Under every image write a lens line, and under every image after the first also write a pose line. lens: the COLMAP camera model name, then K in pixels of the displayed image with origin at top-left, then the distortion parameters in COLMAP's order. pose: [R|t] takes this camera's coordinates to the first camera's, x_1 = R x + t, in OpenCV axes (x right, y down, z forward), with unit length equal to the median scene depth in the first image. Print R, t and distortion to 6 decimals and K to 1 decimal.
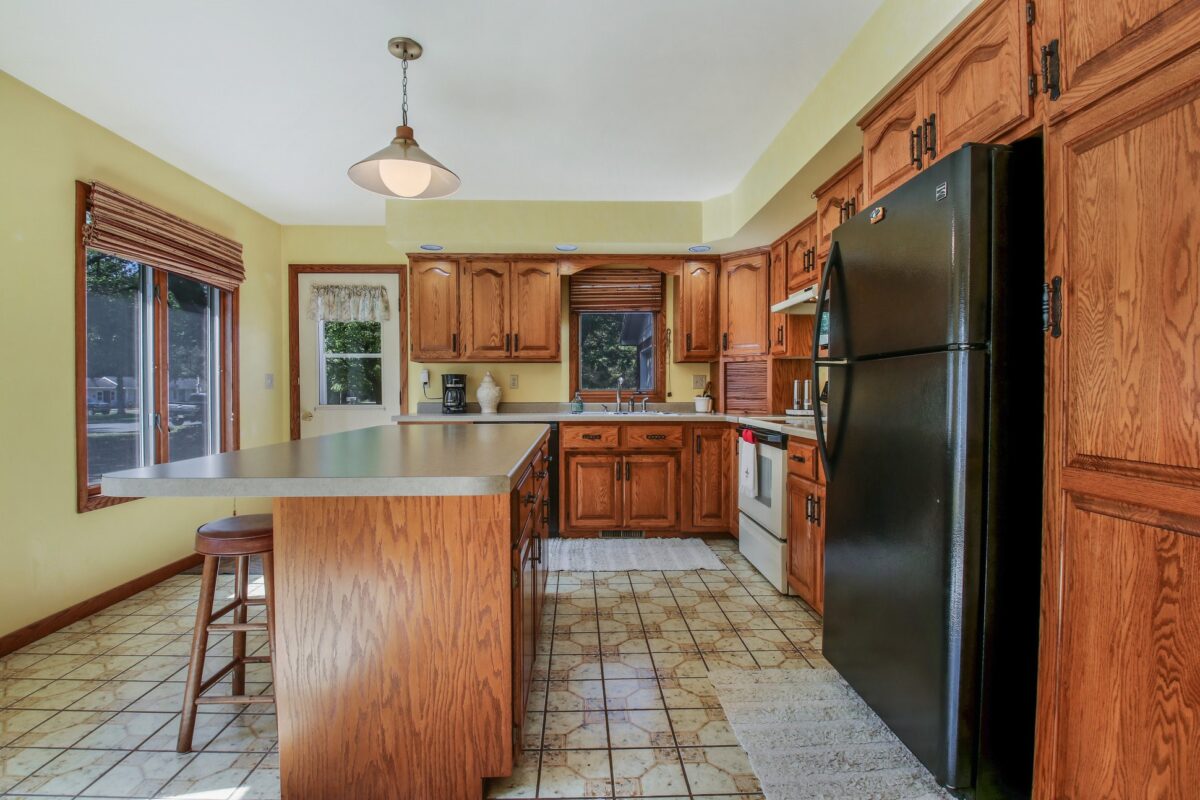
lens RADIAL K [[564.9, 0, 587.8], [0, 564.9, 403.9], [0, 0, 1]] dist [0.002700, -0.018671]
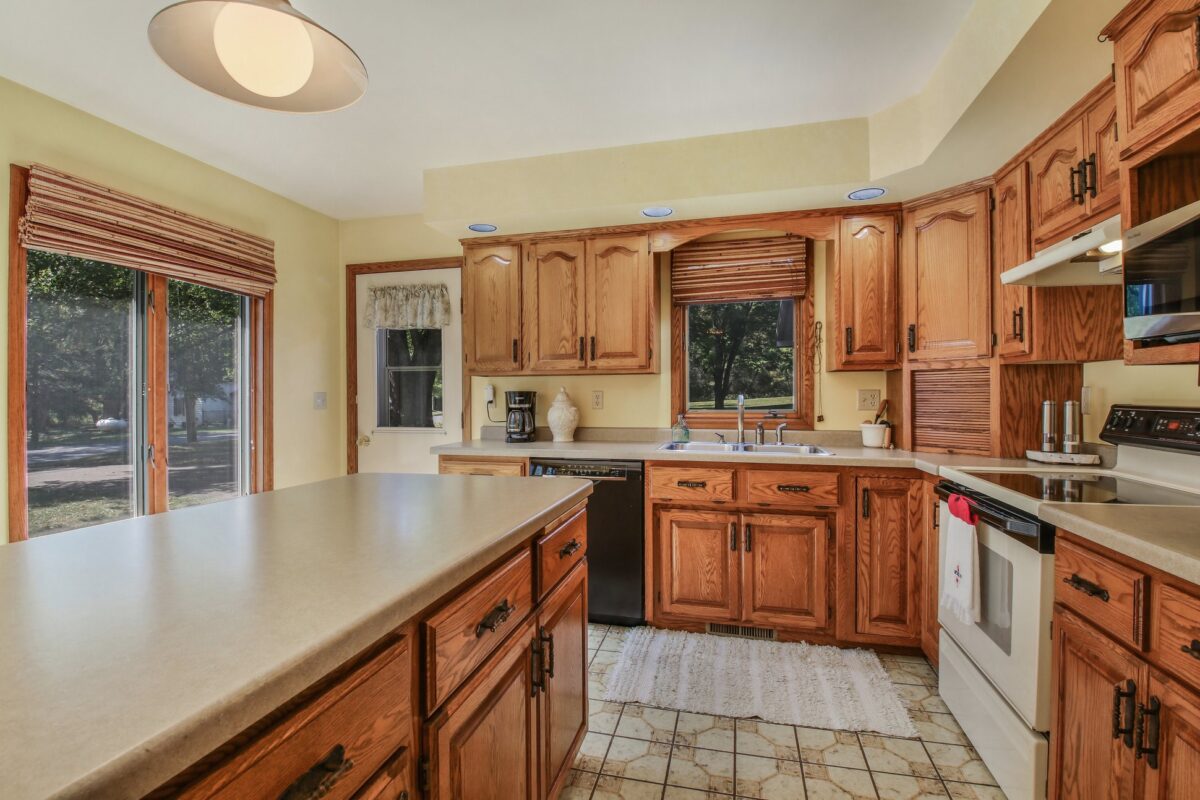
lens RADIAL K [[564.9, 0, 586.2], [0, 564.9, 397.4], [0, 0, 1]] dist [0.002700, -0.018671]
pose [[0.959681, -0.002056, -0.281082, 0.075106], [-0.003501, 0.999808, -0.019266, -0.032060], [0.281068, 0.019473, 0.959490, 0.310604]]
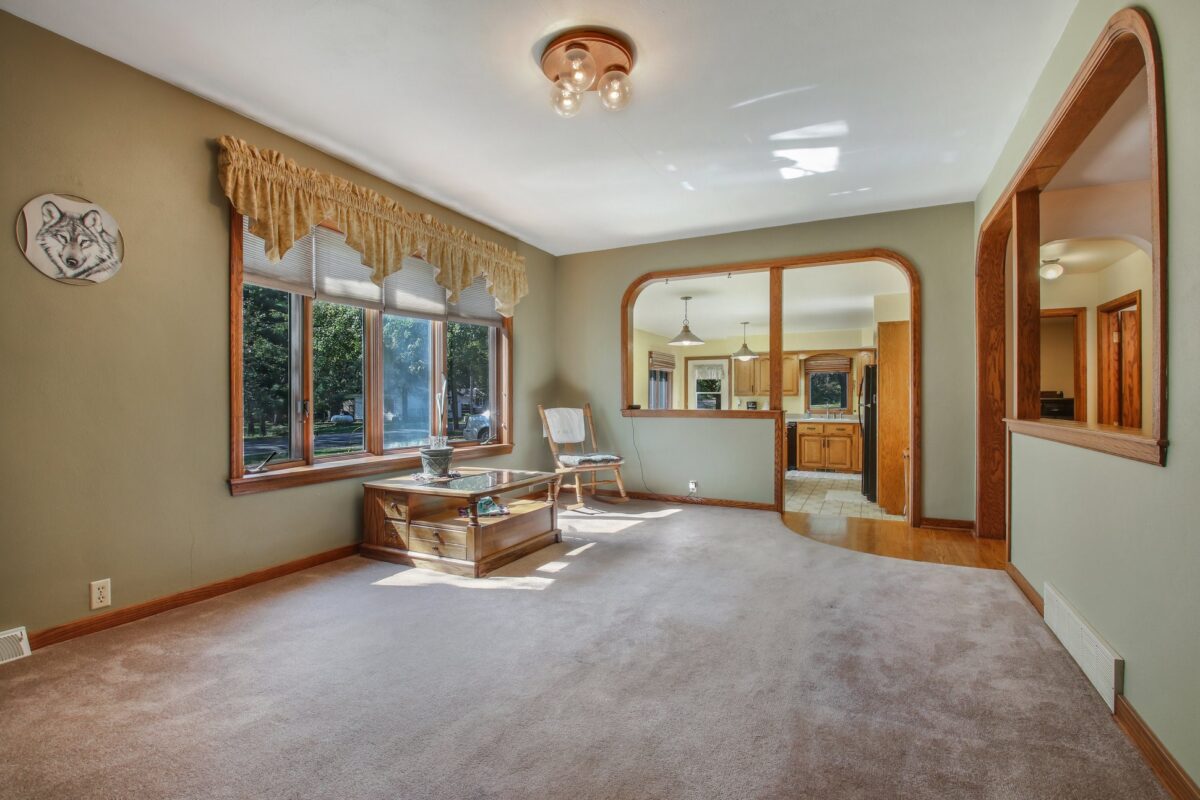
lens RADIAL K [[564.9, 0, 568.4], [0, 564.9, 399.6], [0, 0, 1]] dist [0.002700, -0.018671]
pose [[0.870086, 0.004964, -0.492875, 0.291884], [-0.012762, 0.999841, -0.012459, -0.022229], [0.492735, 0.017130, 0.870011, -1.606082]]
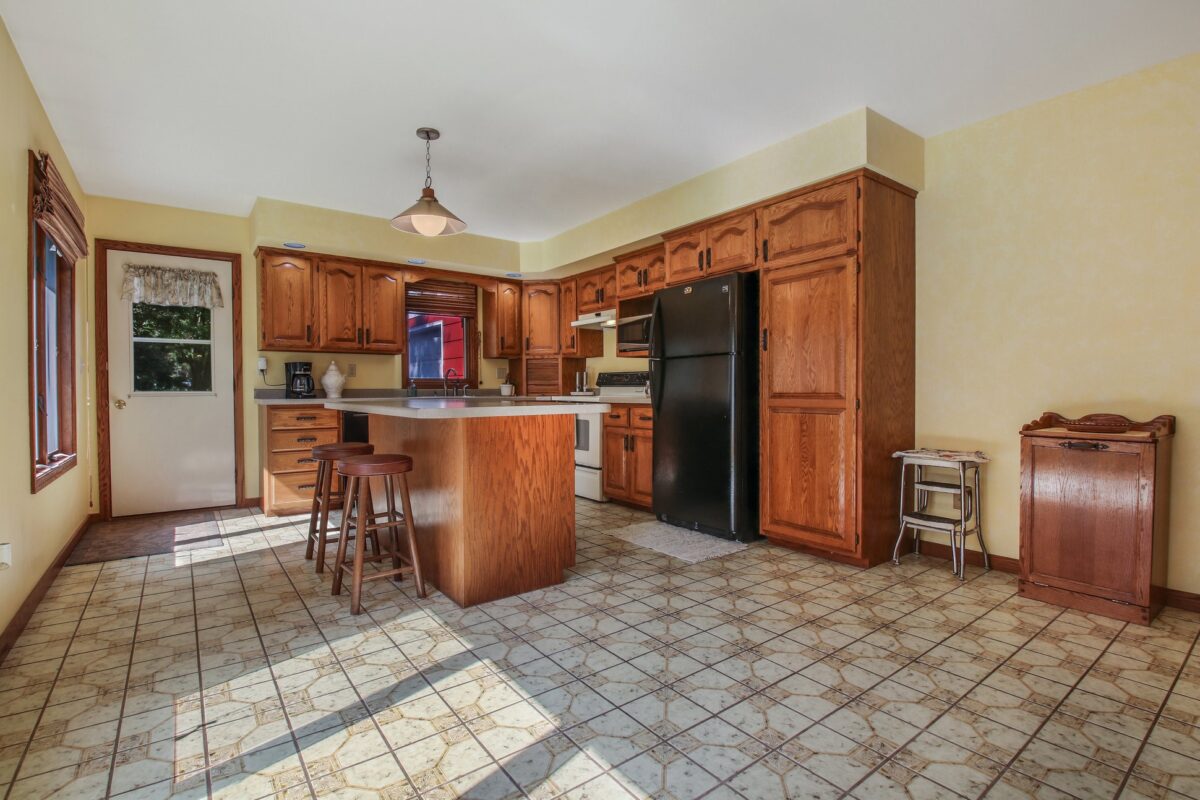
lens RADIAL K [[564.9, 0, 599.5], [0, 564.9, 408.8], [0, 0, 1]] dist [0.002700, -0.018671]
pose [[0.810692, -0.021043, 0.585094, -0.449215], [0.016655, 0.999778, 0.012880, 0.035774], [-0.585235, -0.000697, 0.810863, -0.235378]]
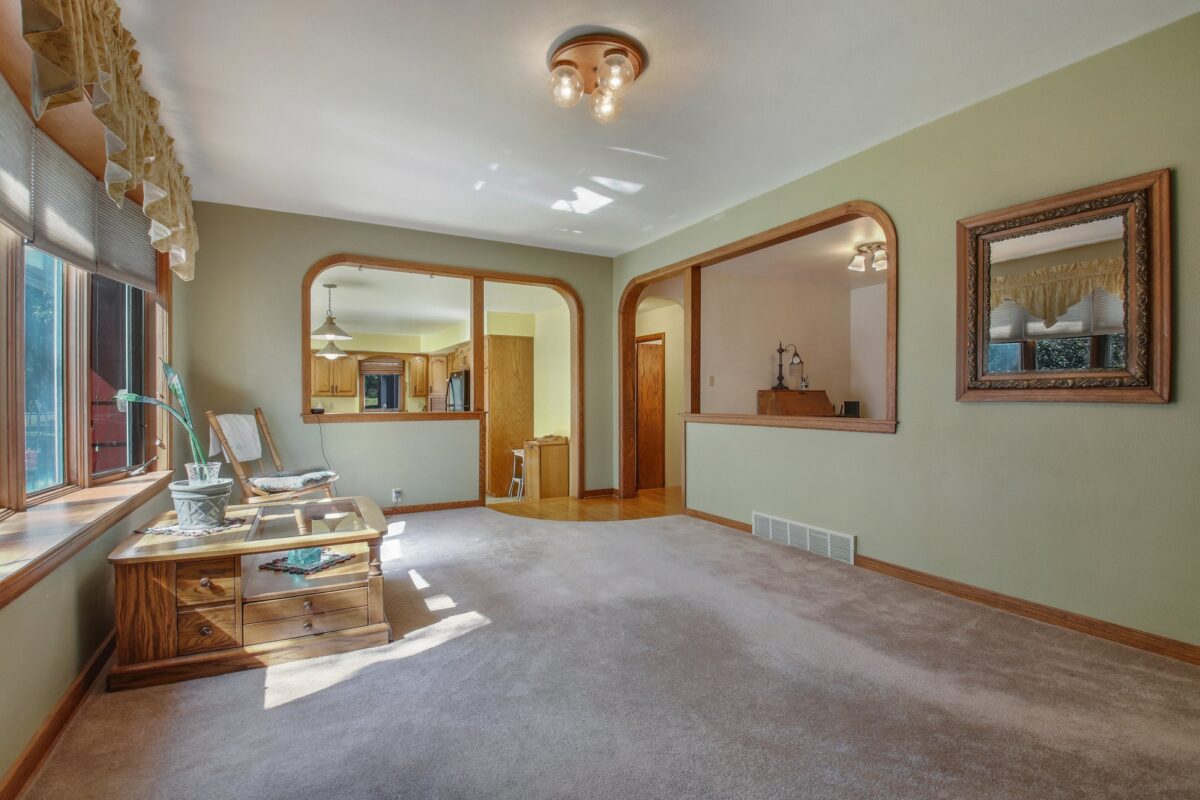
lens RADIAL K [[564.9, 0, 601.2], [0, 564.9, 400.9], [0, 0, 1]] dist [0.002700, -0.018671]
pose [[0.891431, 0.000976, 0.453155, -0.219436], [0.005833, 0.999890, -0.013629, -0.024622], [-0.453118, 0.014792, 0.891328, -1.608796]]
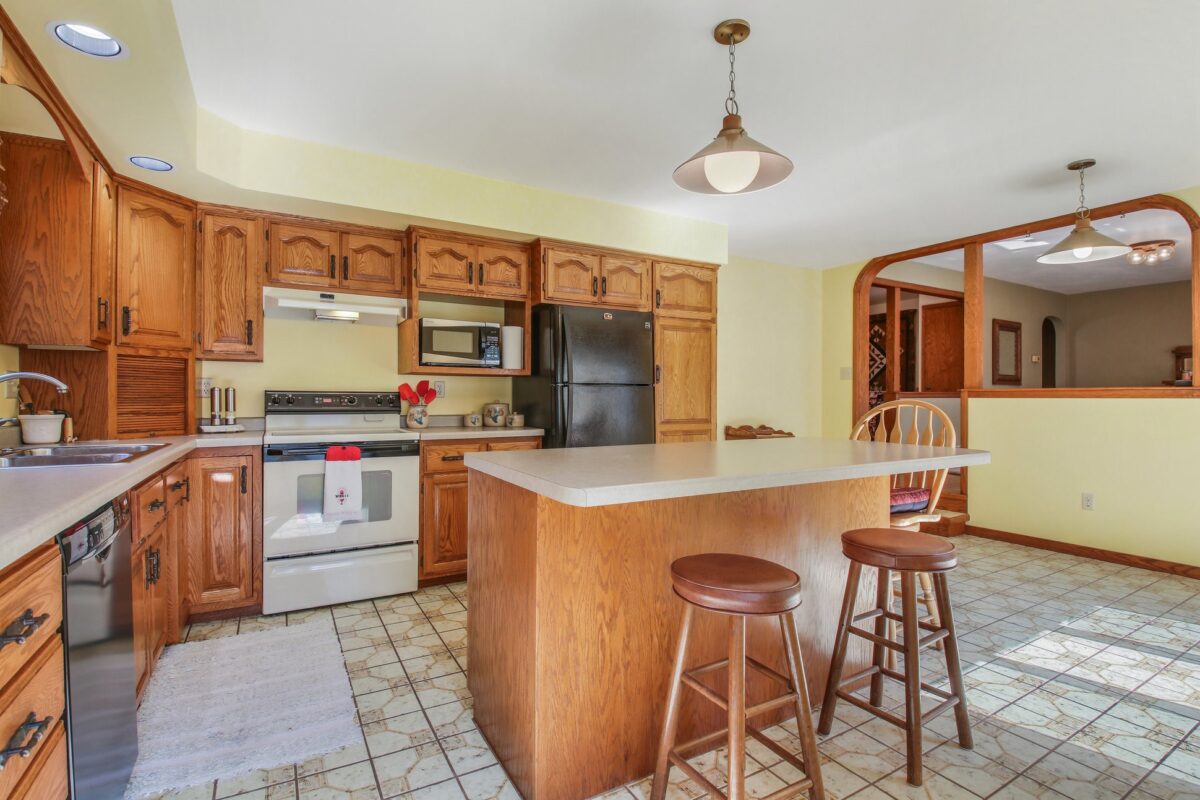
lens RADIAL K [[564.9, 0, 594.0], [0, 564.9, 393.4], [0, 0, 1]] dist [0.002700, -0.018671]
pose [[-0.486299, 0.003849, 0.873784, -0.559896], [0.017687, 0.999829, 0.005439, -0.028383], [-0.873614, 0.018100, -0.486283, 0.905921]]
